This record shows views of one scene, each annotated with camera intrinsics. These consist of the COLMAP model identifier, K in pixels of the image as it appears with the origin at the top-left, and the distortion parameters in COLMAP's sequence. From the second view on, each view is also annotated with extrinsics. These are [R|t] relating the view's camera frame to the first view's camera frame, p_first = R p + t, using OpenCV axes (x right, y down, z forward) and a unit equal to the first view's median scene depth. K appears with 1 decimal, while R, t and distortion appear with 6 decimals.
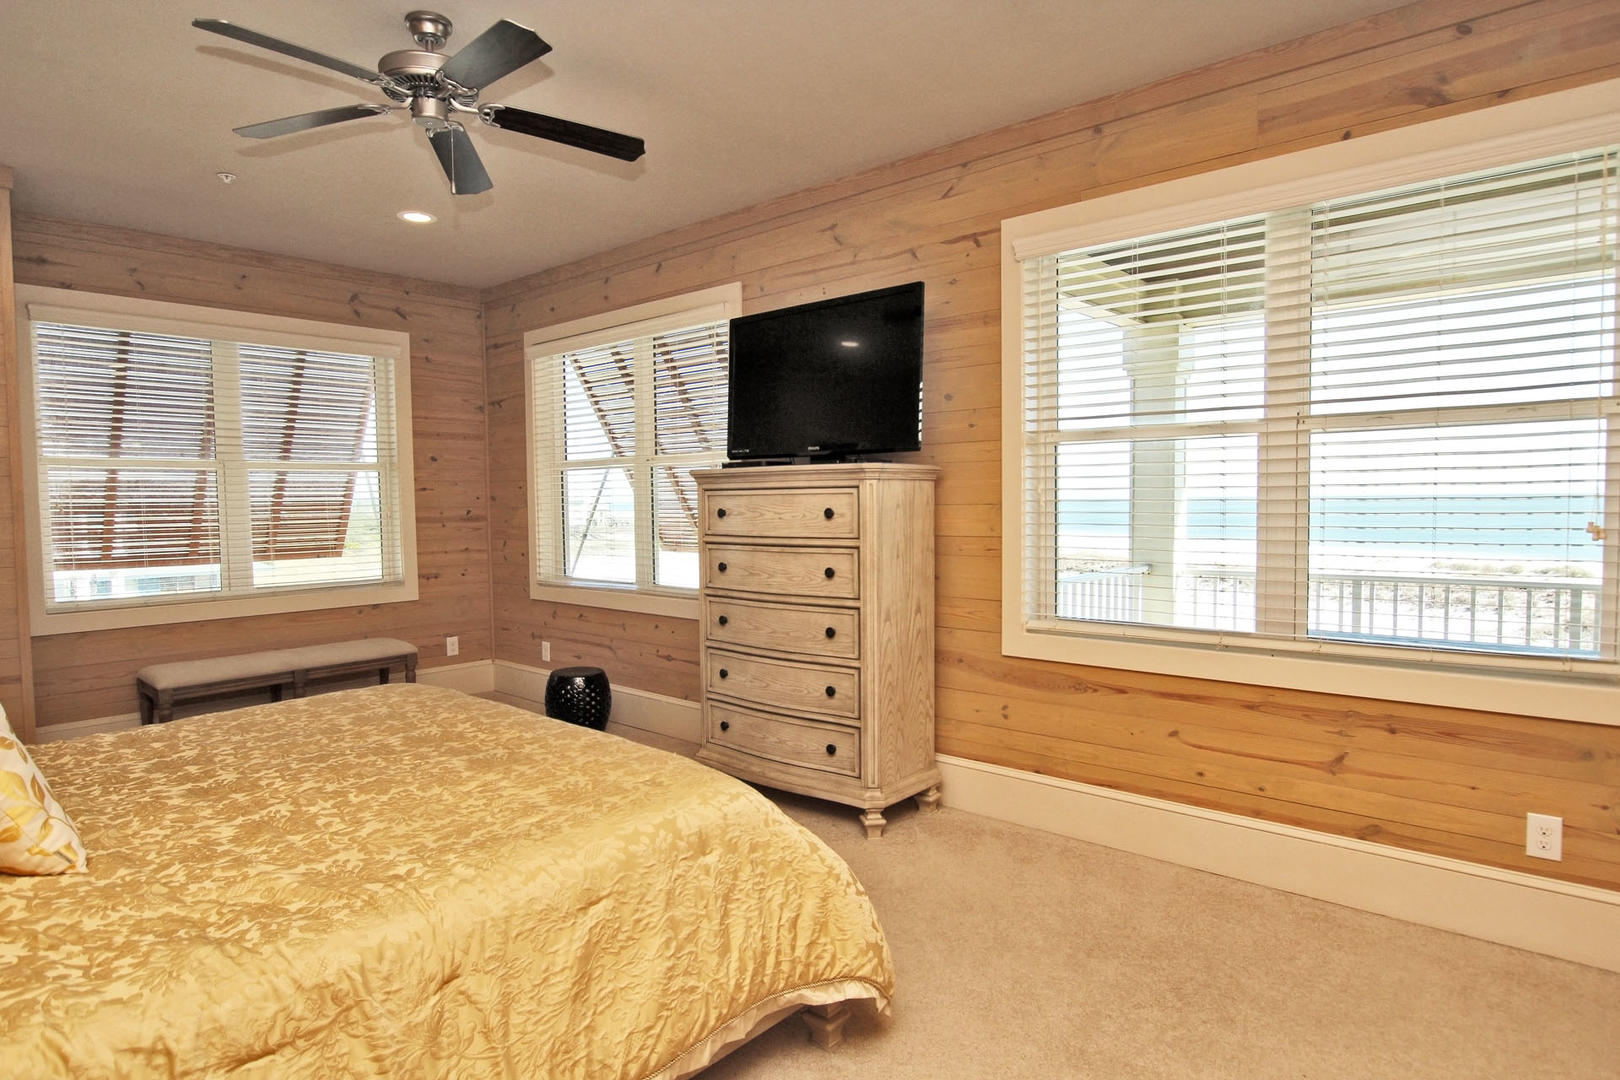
lens RADIAL K [[874.5, 0, 803.3], [0, 874.5, 541.0], [0, 0, 1]] dist [-0.004377, 0.000253]
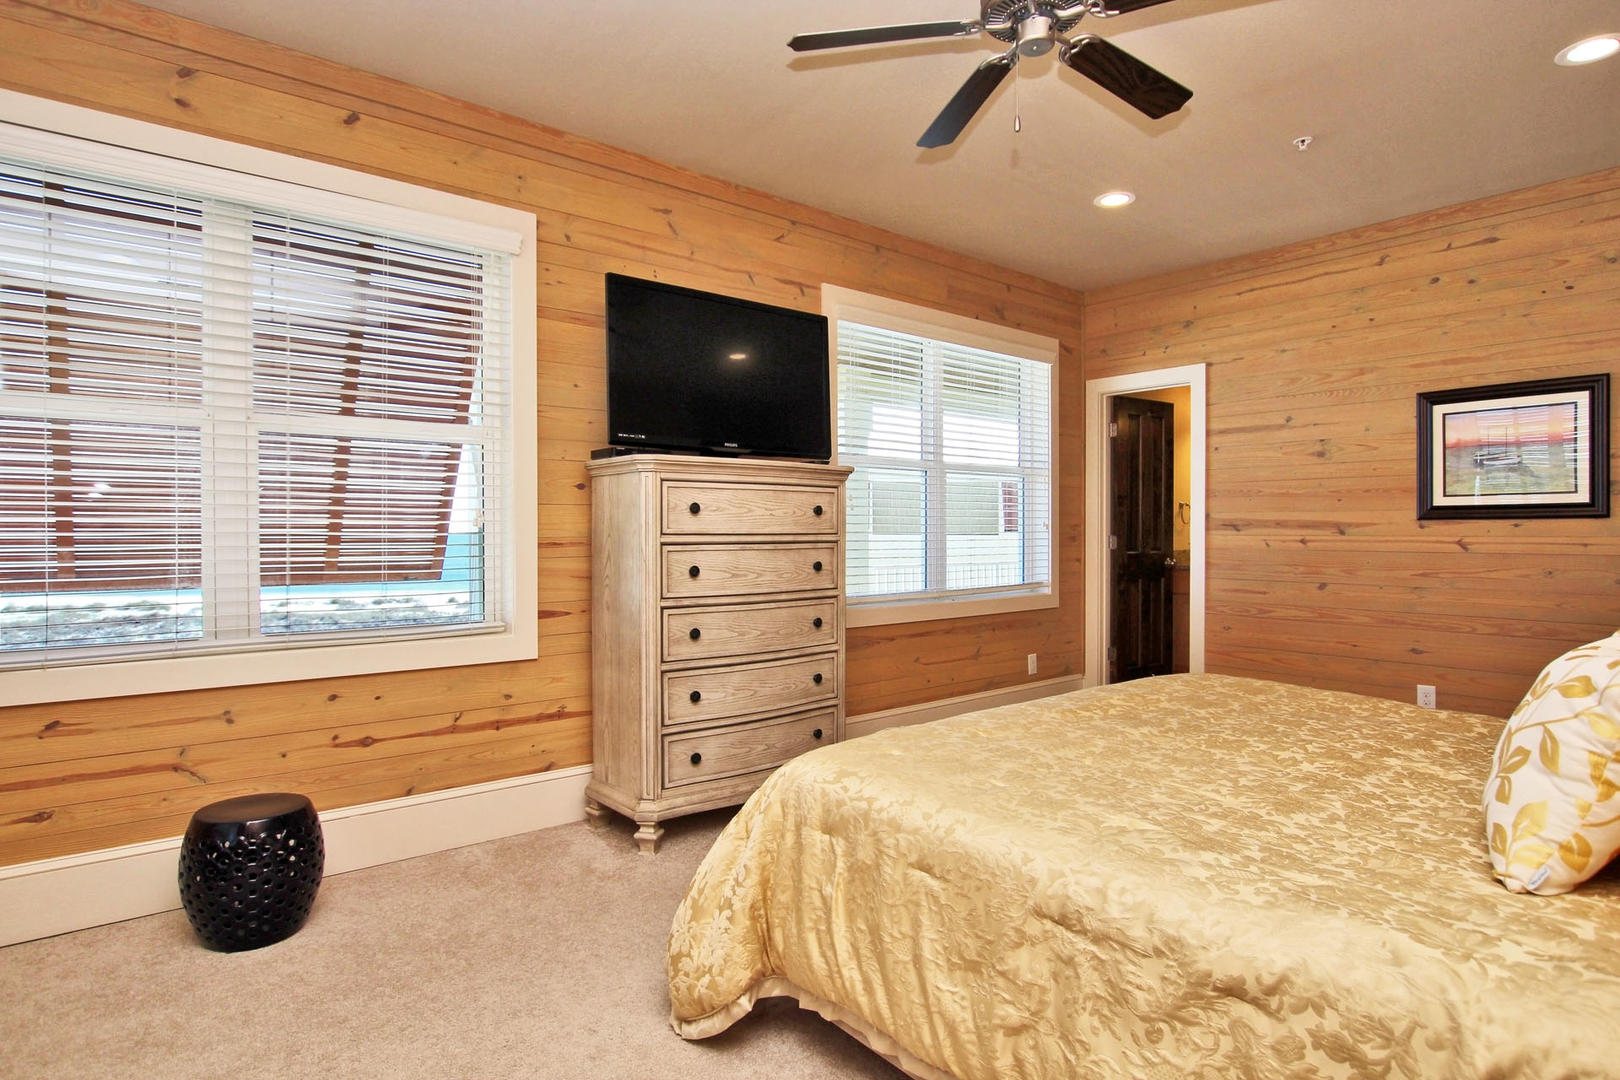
lens RADIAL K [[874.5, 0, 806.1], [0, 874.5, 535.1], [0, 0, 1]] dist [-0.004377, 0.000253]
pose [[0.178931, 0.004909, 0.983849, -0.986899], [0.043732, 0.998960, -0.012937, 0.011024], [-0.982889, 0.045341, 0.178530, 0.793955]]
